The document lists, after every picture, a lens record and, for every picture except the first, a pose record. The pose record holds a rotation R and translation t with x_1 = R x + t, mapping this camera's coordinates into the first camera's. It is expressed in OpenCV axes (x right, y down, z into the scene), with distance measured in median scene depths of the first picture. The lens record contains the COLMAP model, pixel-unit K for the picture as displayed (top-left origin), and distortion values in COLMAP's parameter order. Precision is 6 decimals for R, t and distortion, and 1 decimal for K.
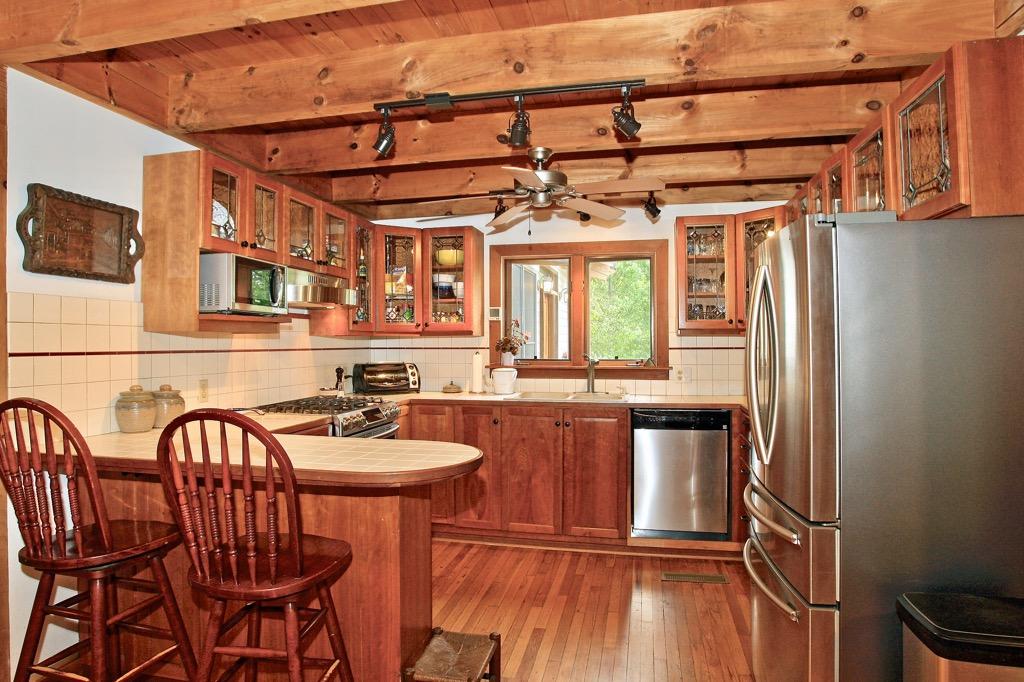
lens RADIAL K [[590.1, 0, 485.6], [0, 590.1, 336.9], [0, 0, 1]] dist [-0.072369, 0.037376]
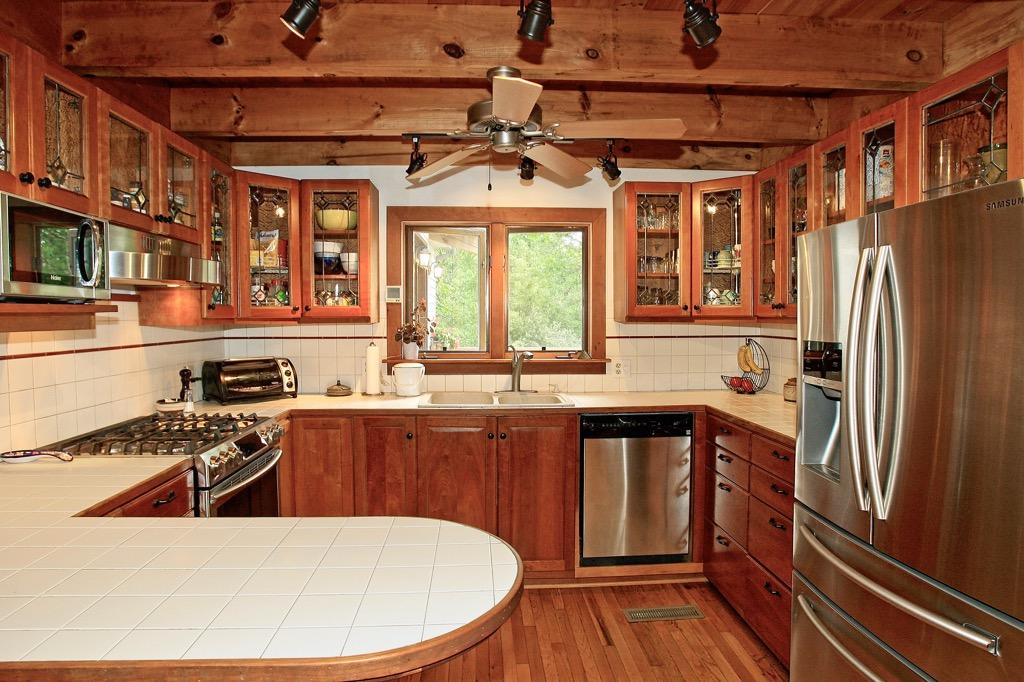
lens RADIAL K [[590.1, 0, 485.6], [0, 590.1, 336.9], [0, 0, 1]] dist [-0.072369, 0.037376]
pose [[0.960046, -0.010812, 0.279634, -0.101155], [-0.002473, 0.998886, 0.047114, -0.022277], [-0.279832, -0.045923, 0.958950, 0.238696]]
